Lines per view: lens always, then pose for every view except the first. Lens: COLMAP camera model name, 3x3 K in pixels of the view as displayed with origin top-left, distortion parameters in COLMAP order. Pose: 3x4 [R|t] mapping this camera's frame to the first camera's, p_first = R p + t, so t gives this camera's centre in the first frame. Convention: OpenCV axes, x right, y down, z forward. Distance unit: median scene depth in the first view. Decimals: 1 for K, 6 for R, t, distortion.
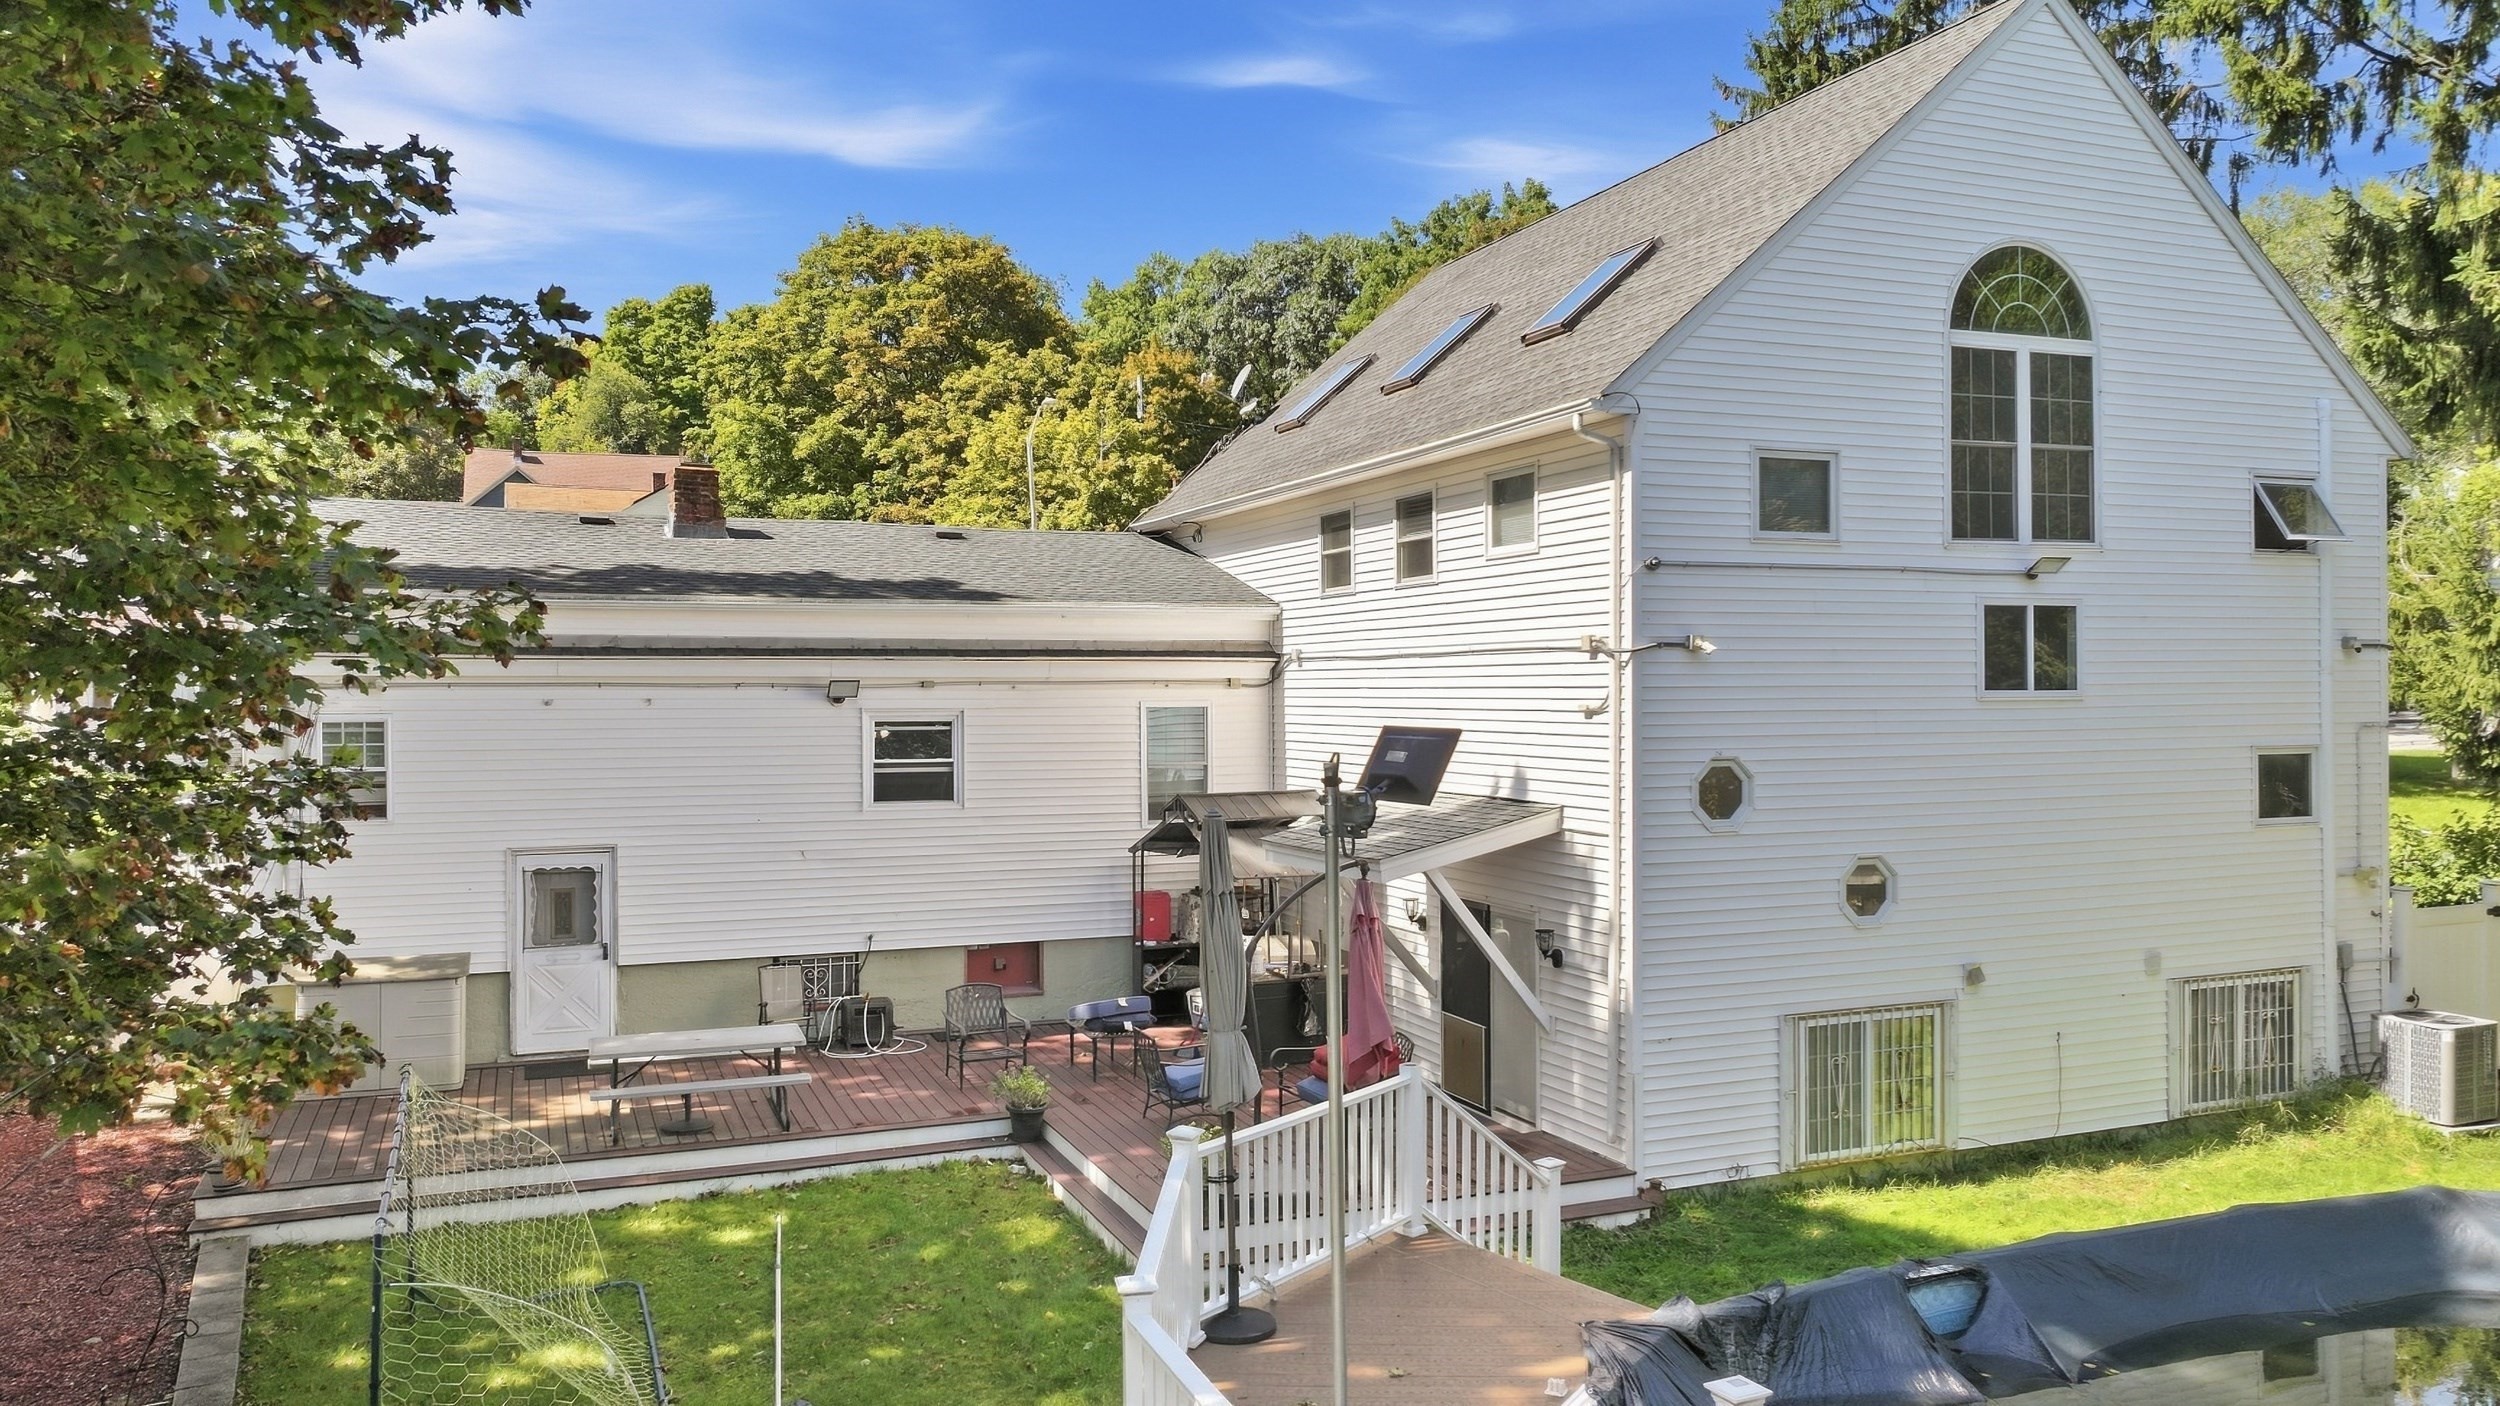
lens RADIAL K [[1770.8, 0, 1266.9], [0, 1770.8, 706.3], [0, 0, 1]] dist [0.006608, 0.010560]
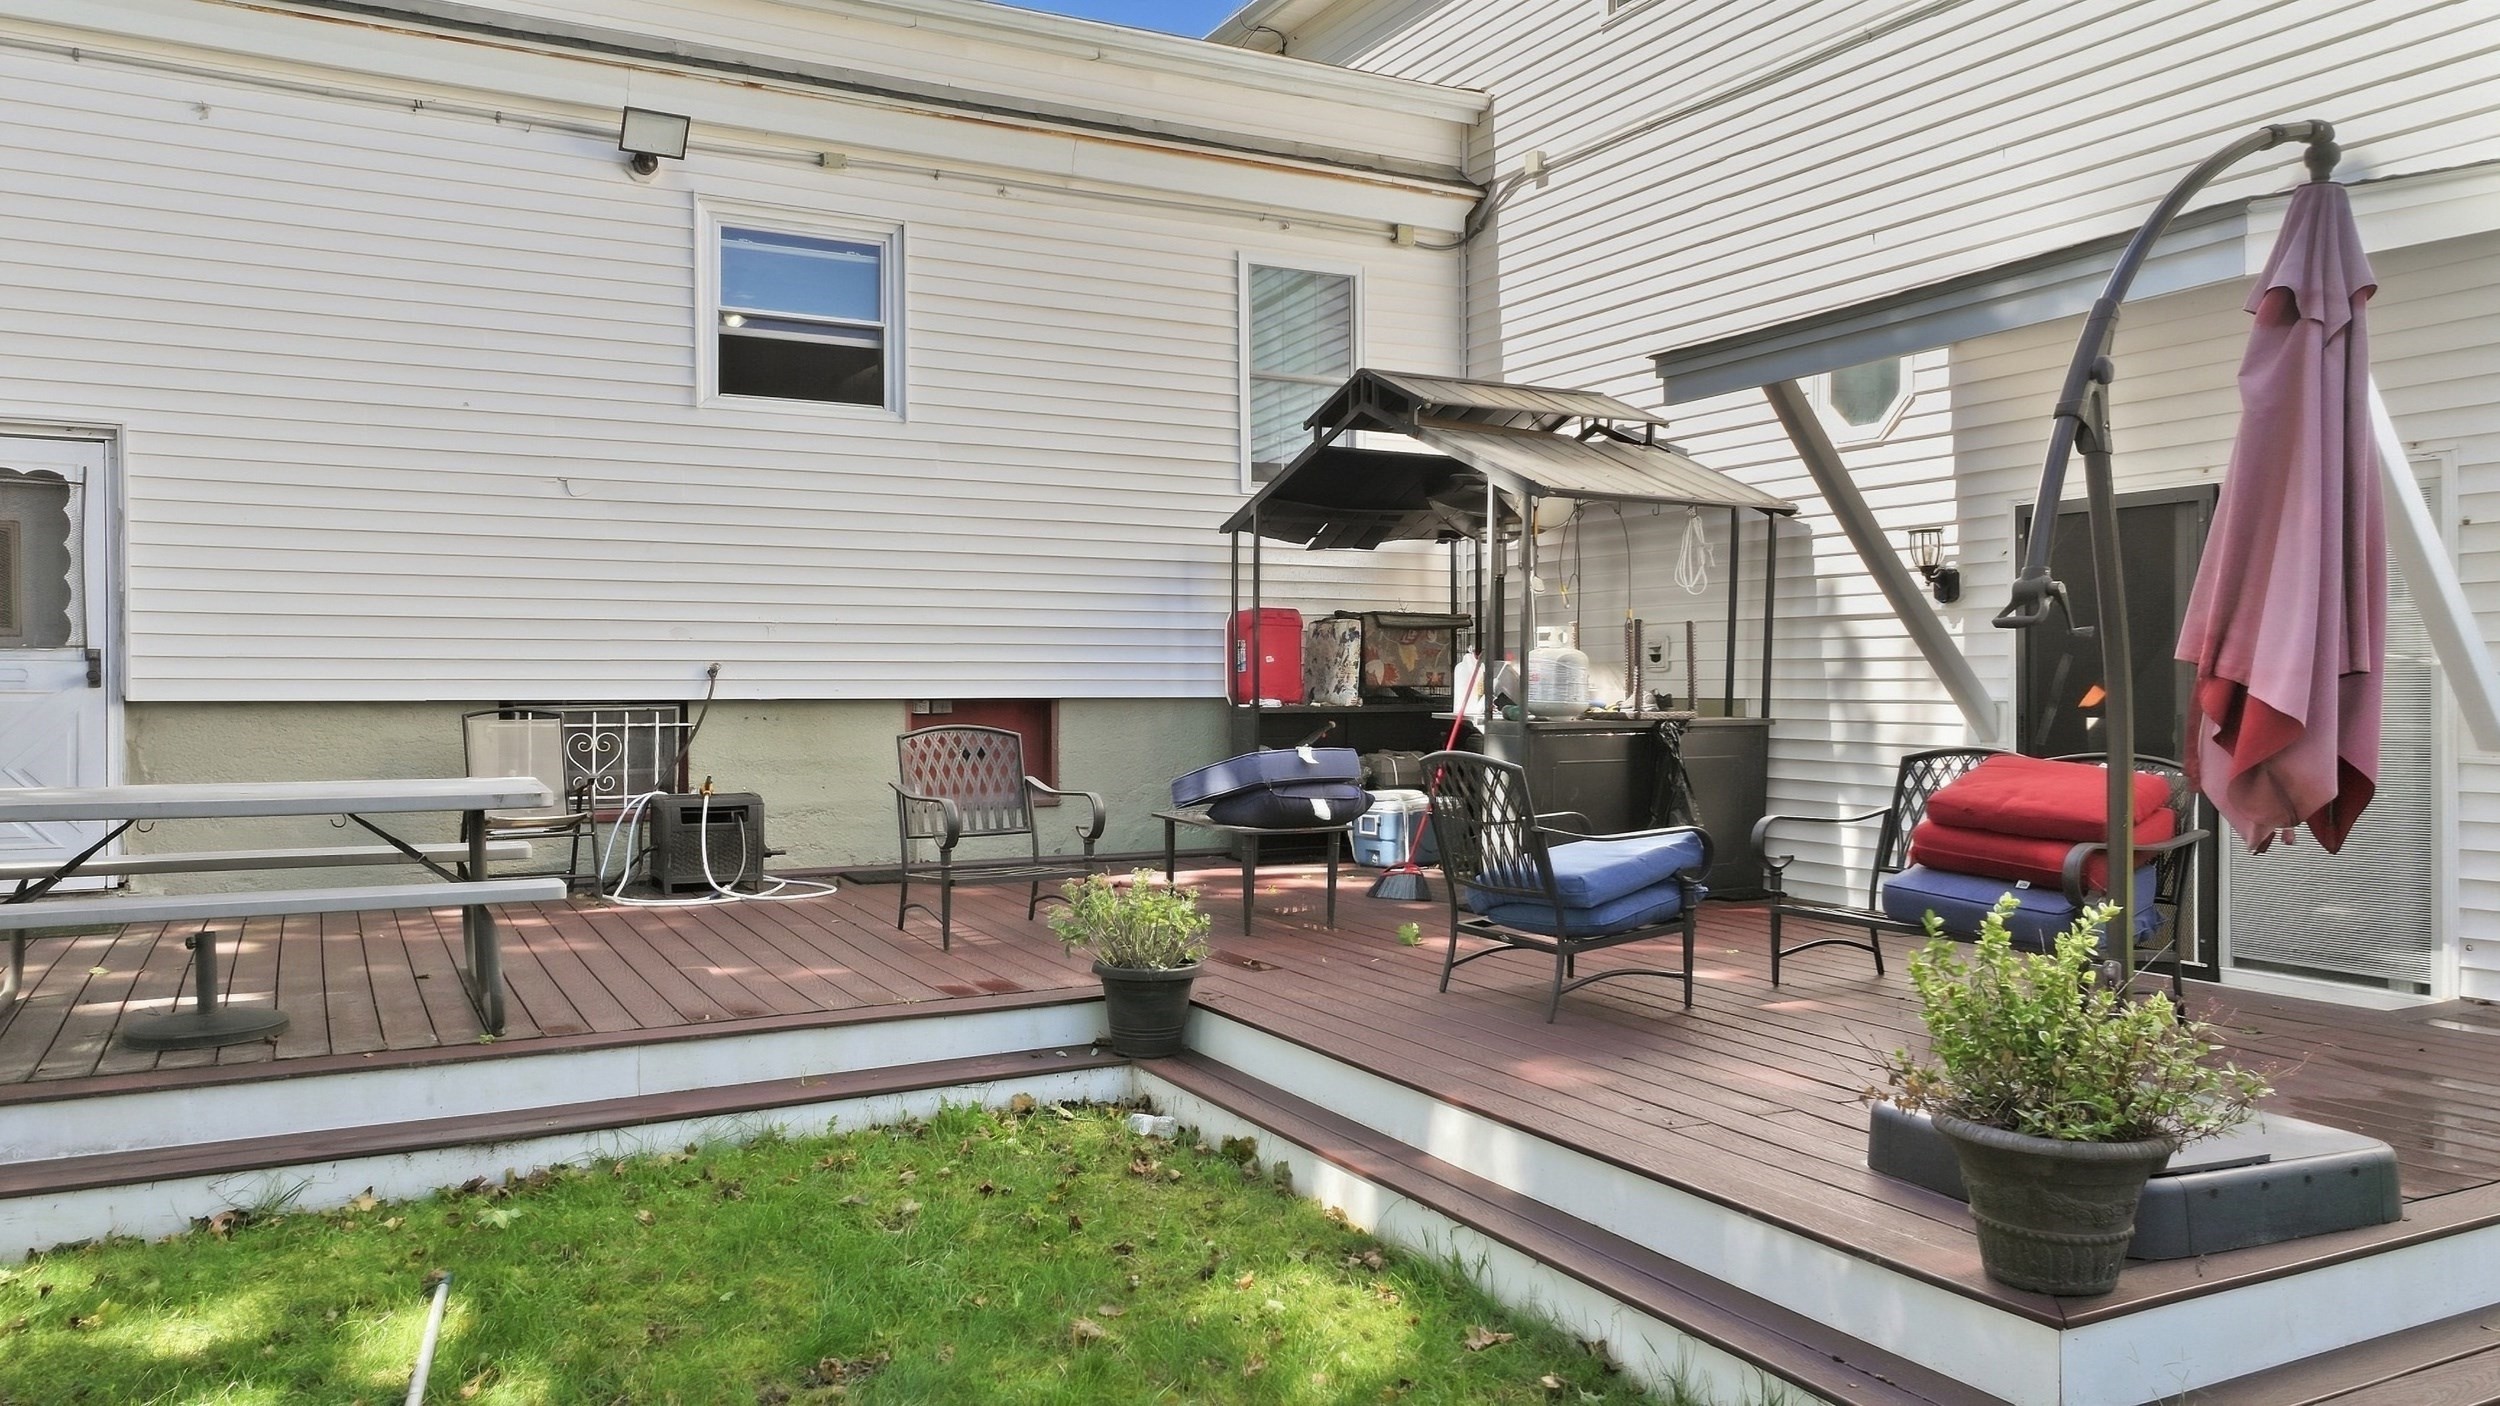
lens RADIAL K [[1770.8, 0, 1253.9], [0, 1770.8, 699.1], [0, 0, 1]] dist [0.006608, 0.010560]
pose [[0.995623, -0.000774, 0.093458, -0.149221], [0.001189, 0.999990, -0.004387, 0.170544], [-0.093454, 0.004479, 0.995614, 0.618340]]
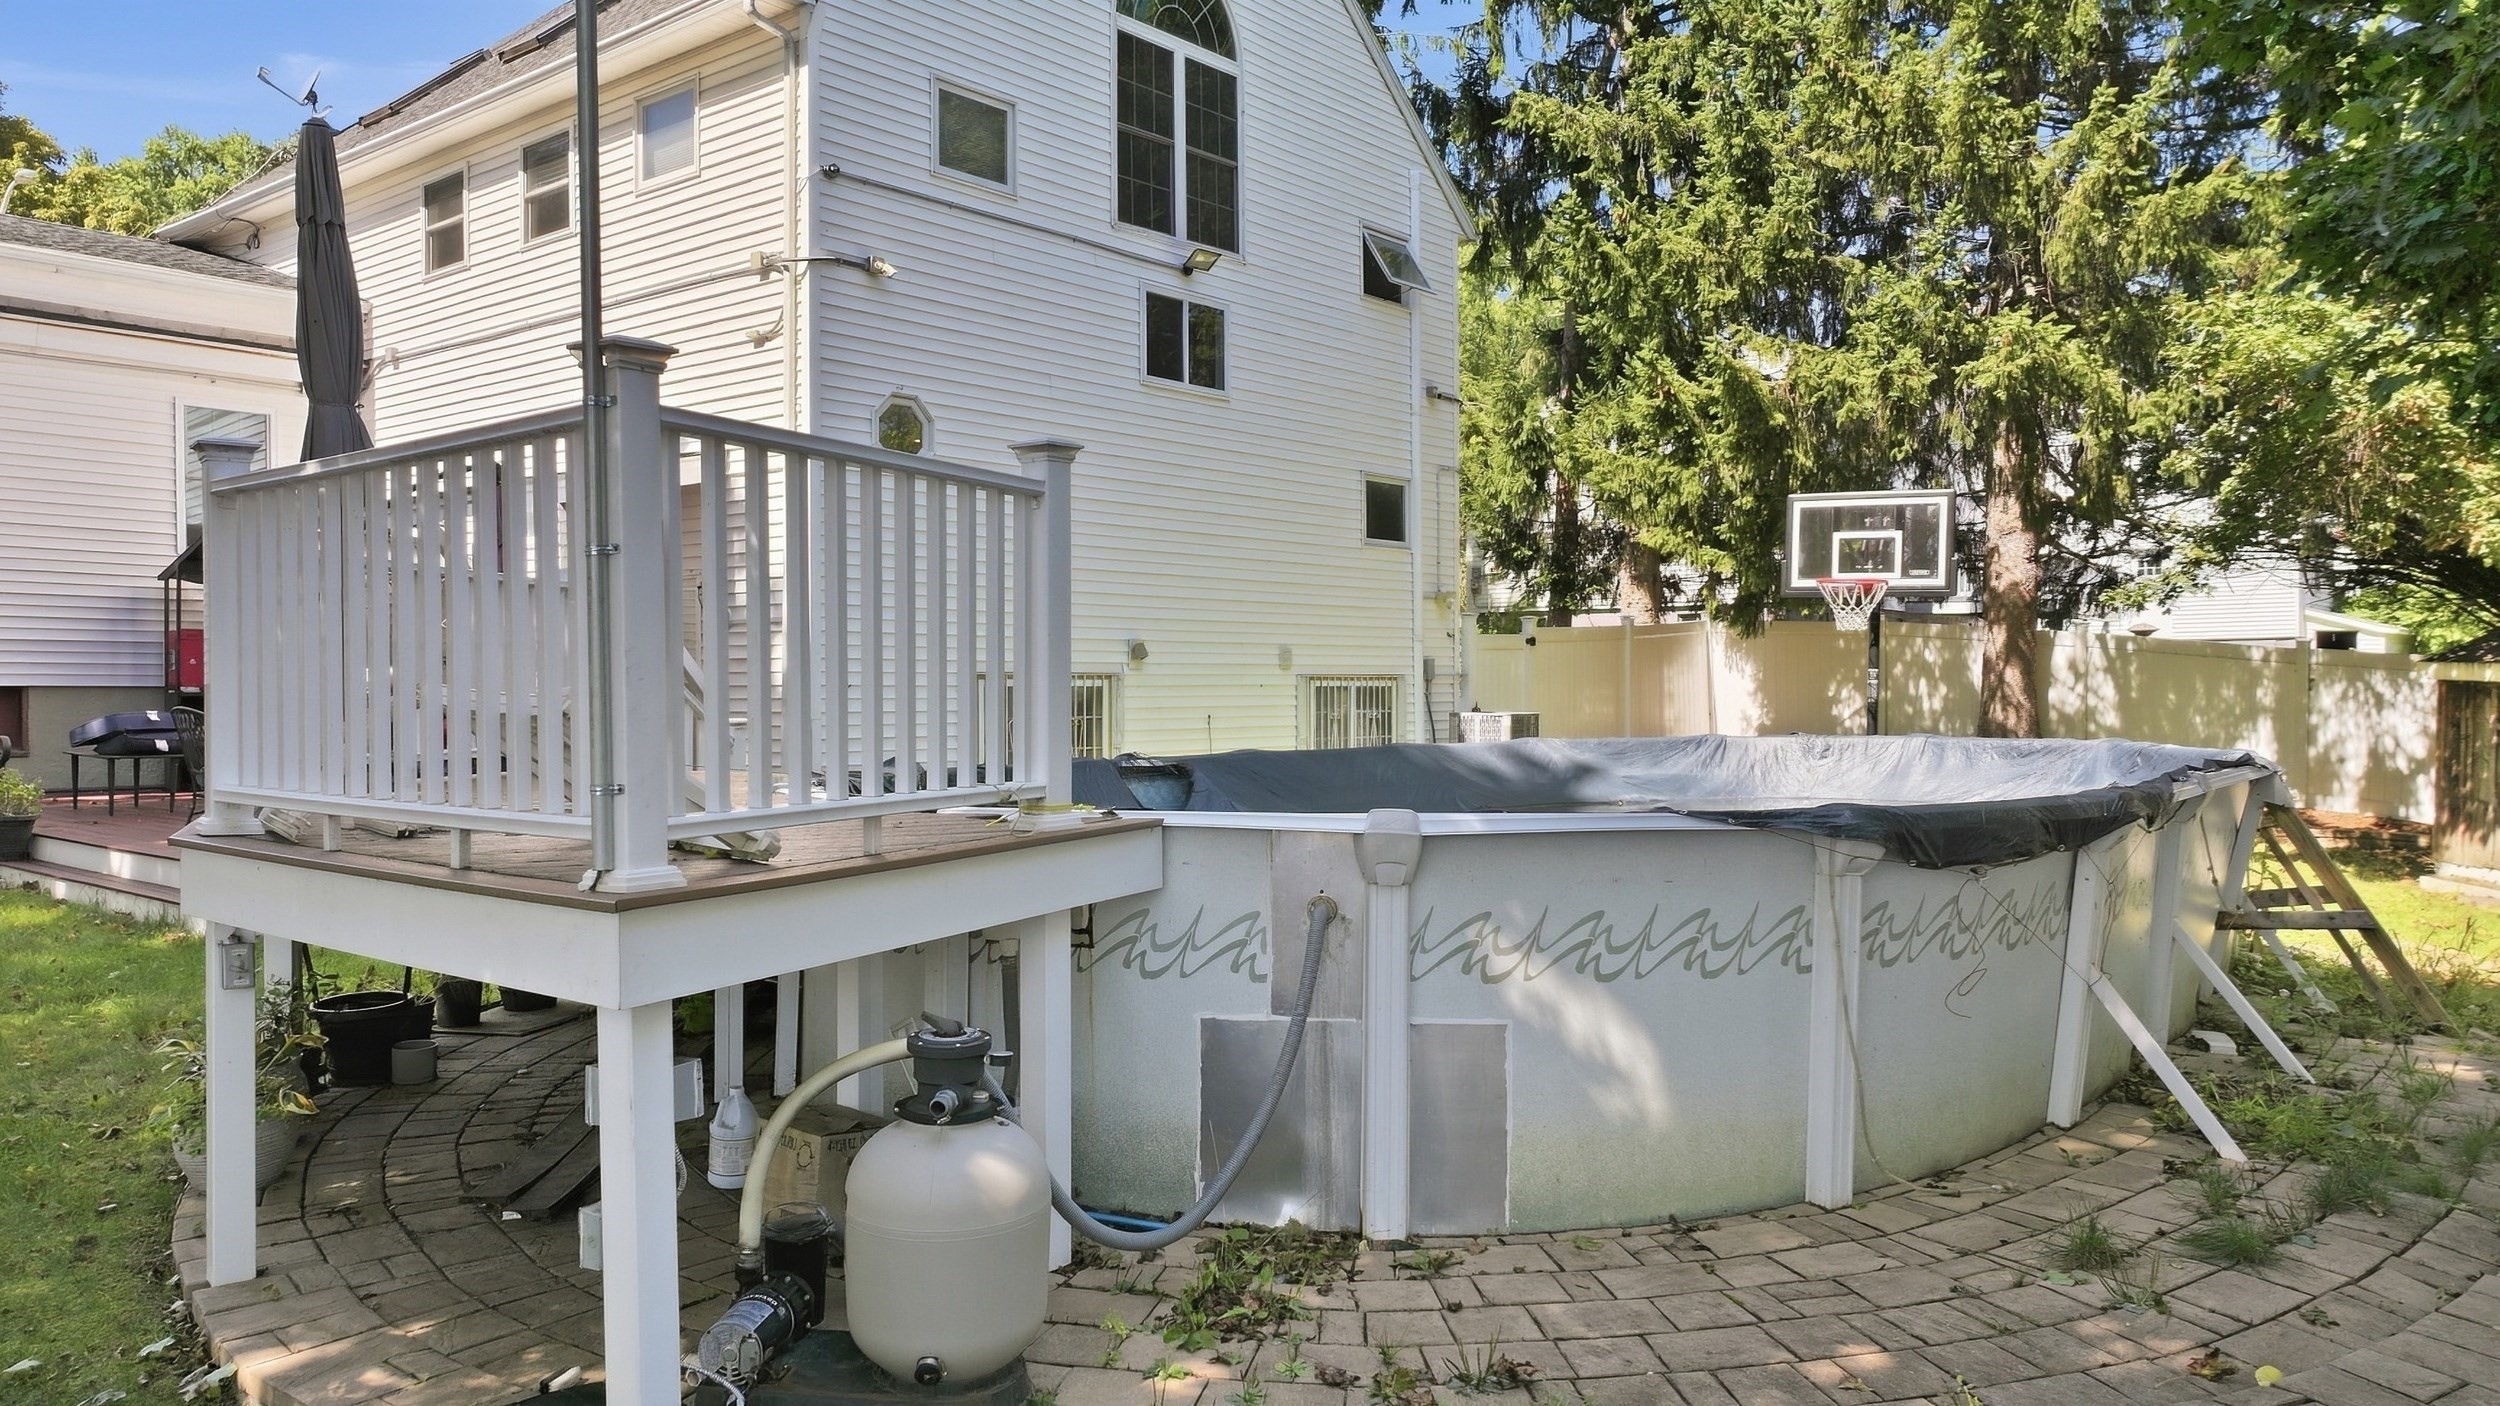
lens RADIAL K [[1770.8, 0, 1266.2], [0, 1770.8, 690.9], [0, 0, 1]] dist [0.006608, 0.010560]
pose [[0.882124, 0.000424, 0.471017, -0.018099], [0.001929, 0.999988, -0.004512, 0.176490], [-0.471013, 0.004889, 0.882113, 0.060123]]
